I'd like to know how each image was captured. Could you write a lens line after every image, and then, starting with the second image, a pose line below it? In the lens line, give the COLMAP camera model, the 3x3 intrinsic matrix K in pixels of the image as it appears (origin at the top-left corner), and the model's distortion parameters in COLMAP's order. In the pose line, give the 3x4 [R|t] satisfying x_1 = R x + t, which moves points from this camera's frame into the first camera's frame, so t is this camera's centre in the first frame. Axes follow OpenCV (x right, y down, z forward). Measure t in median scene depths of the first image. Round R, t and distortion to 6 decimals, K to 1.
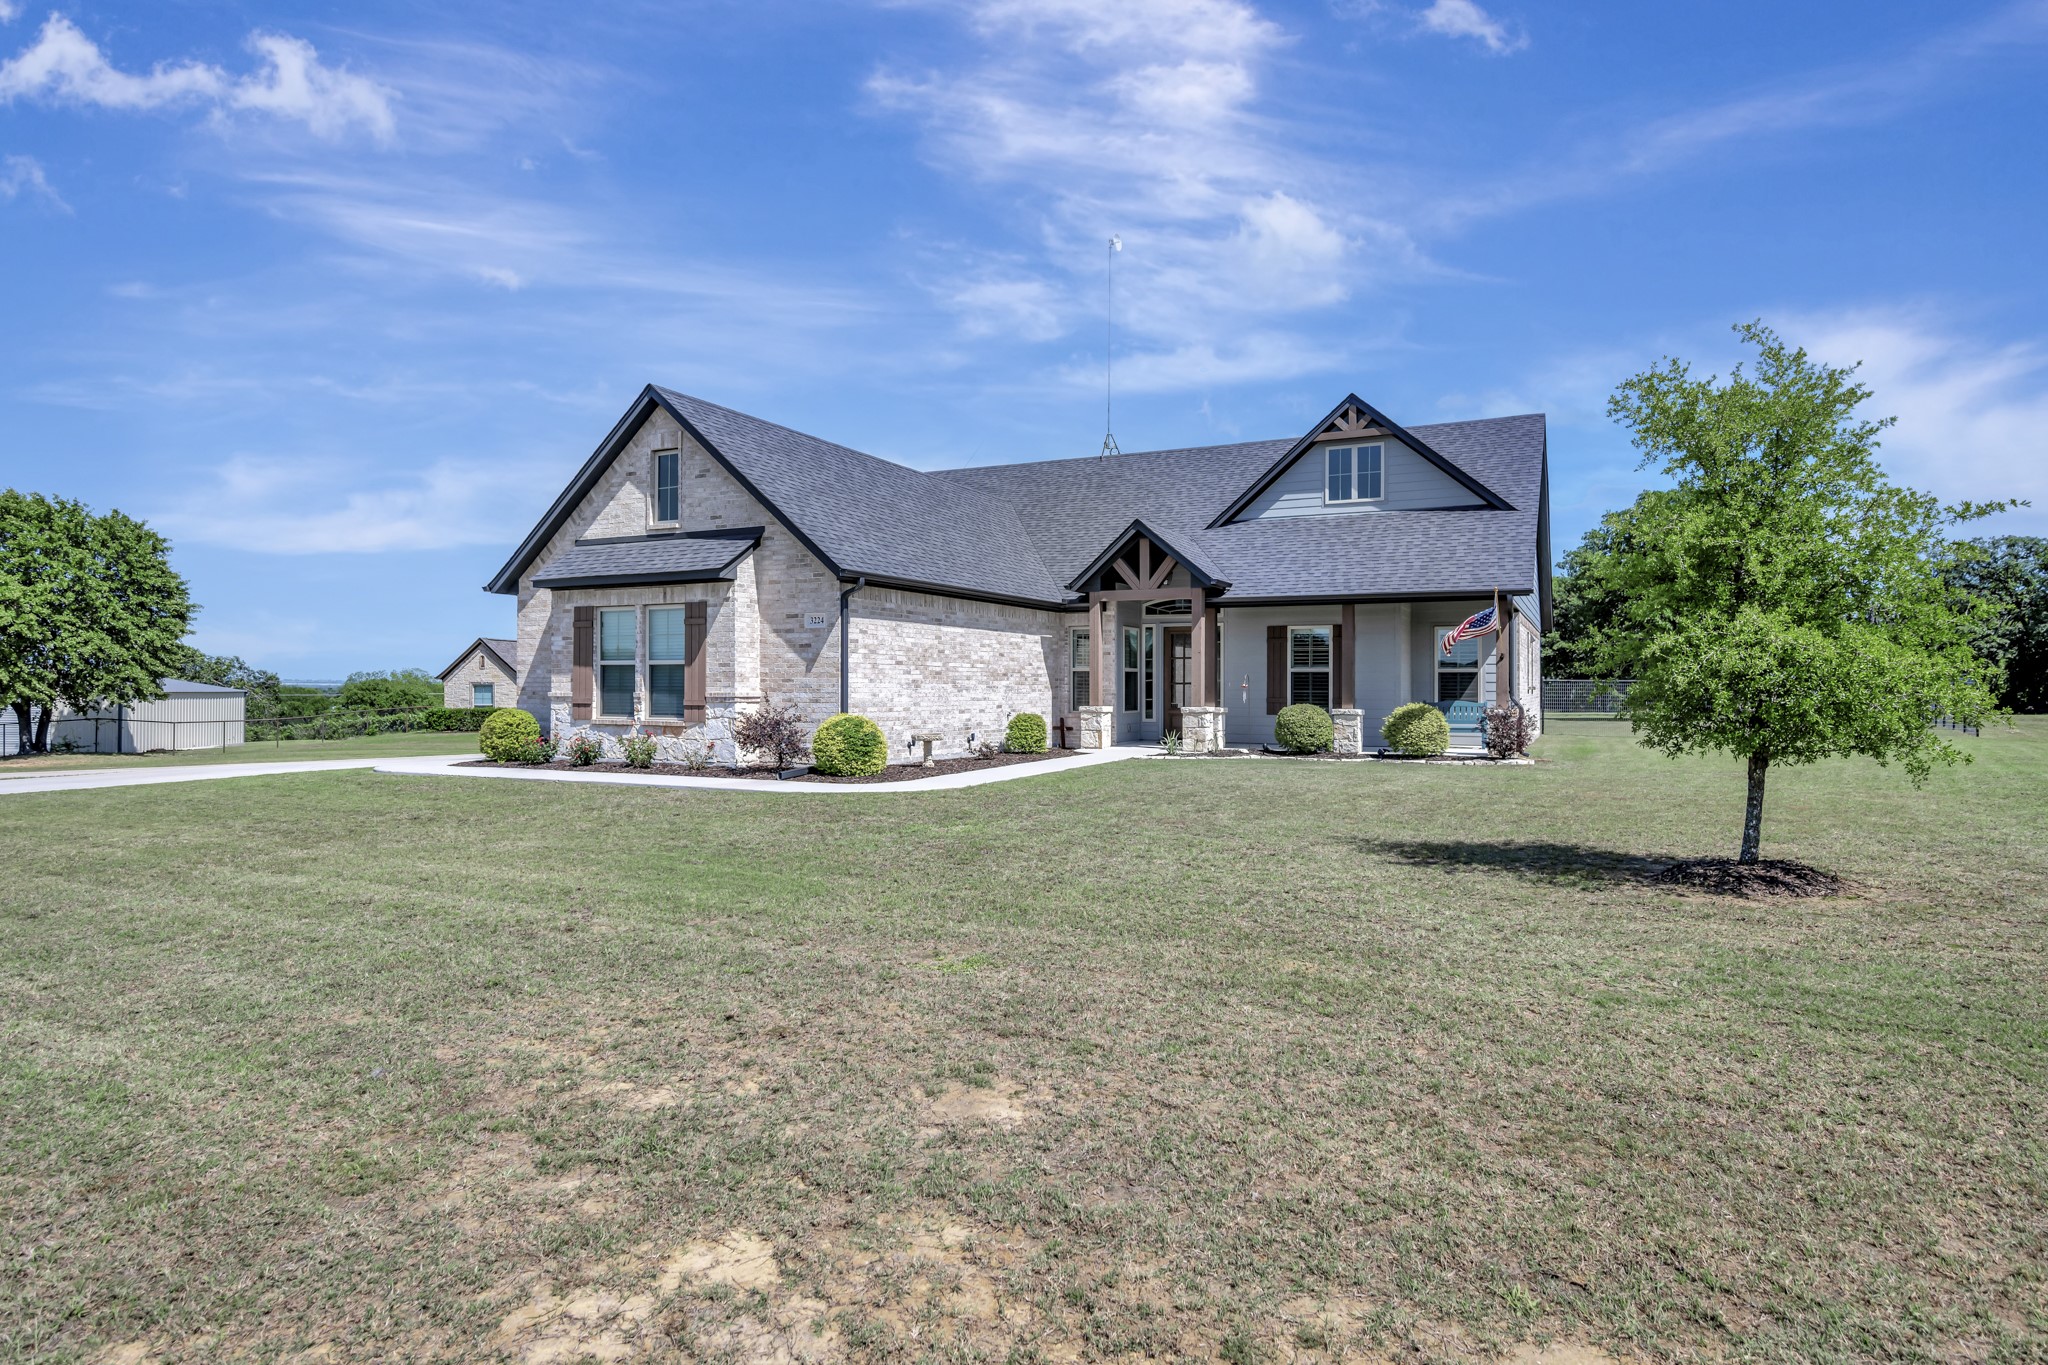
lens RADIAL K [[1119.0, 0, 1019.0], [0, 1119.0, 674.6], [0, 0, 1]] dist [-0.000532, -0.001030]
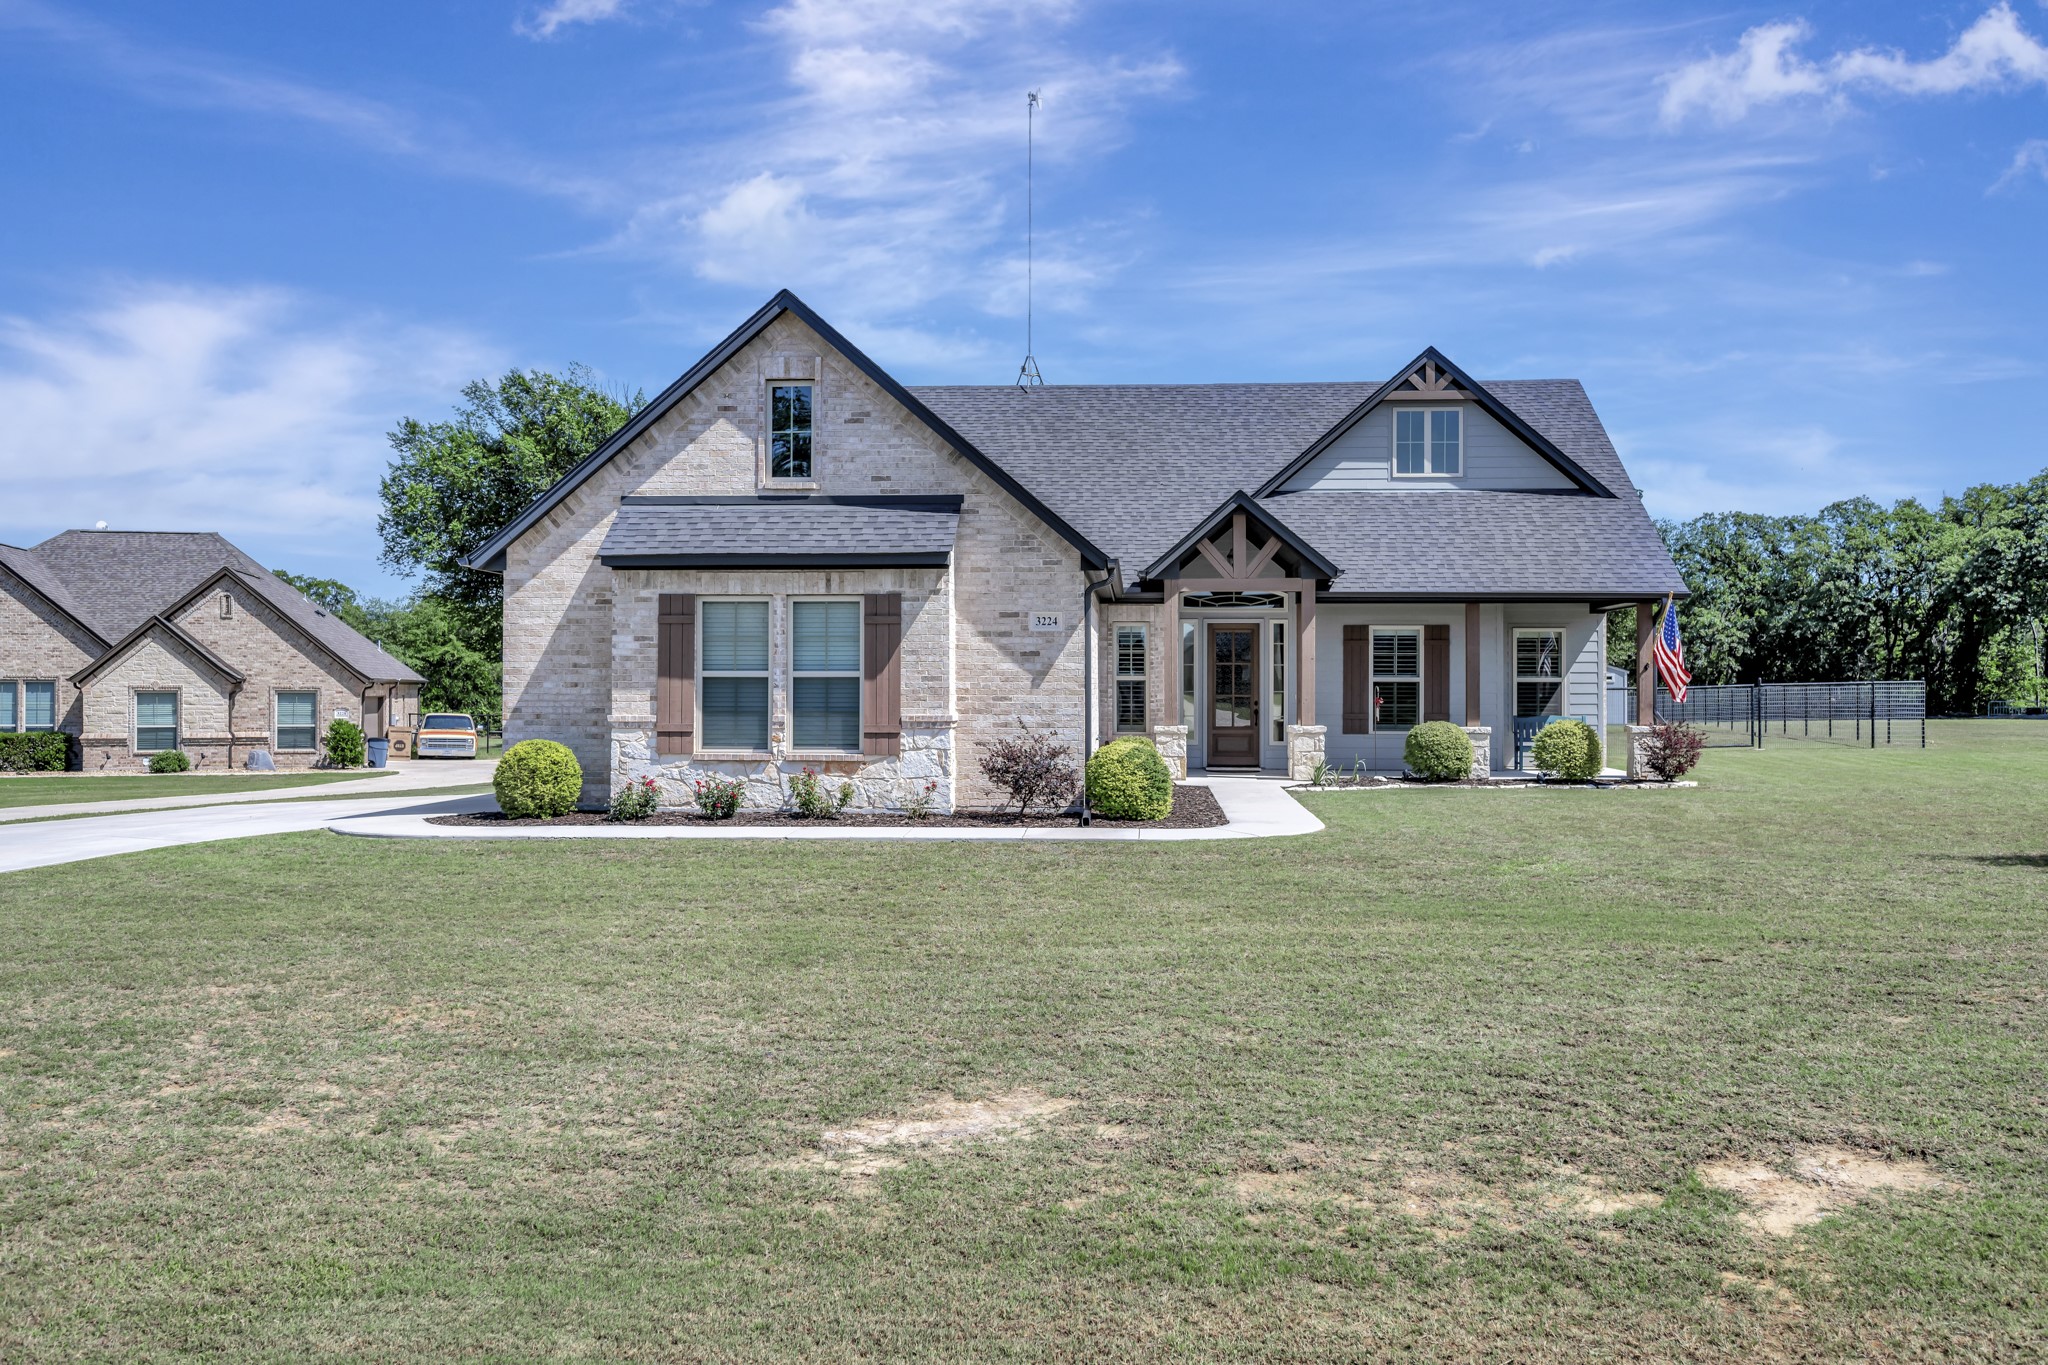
lens RADIAL K [[1736.2, 0, 1016.4], [0, 1736.2, 672.9], [0, 0, 1]] dist [0.001997, 0.004432]
pose [[0.923857, 0.001364, 0.382735, -0.606355], [-0.002774, 0.999991, 0.003131, -0.015035], [-0.382727, -0.003954, 0.923853, -0.094282]]
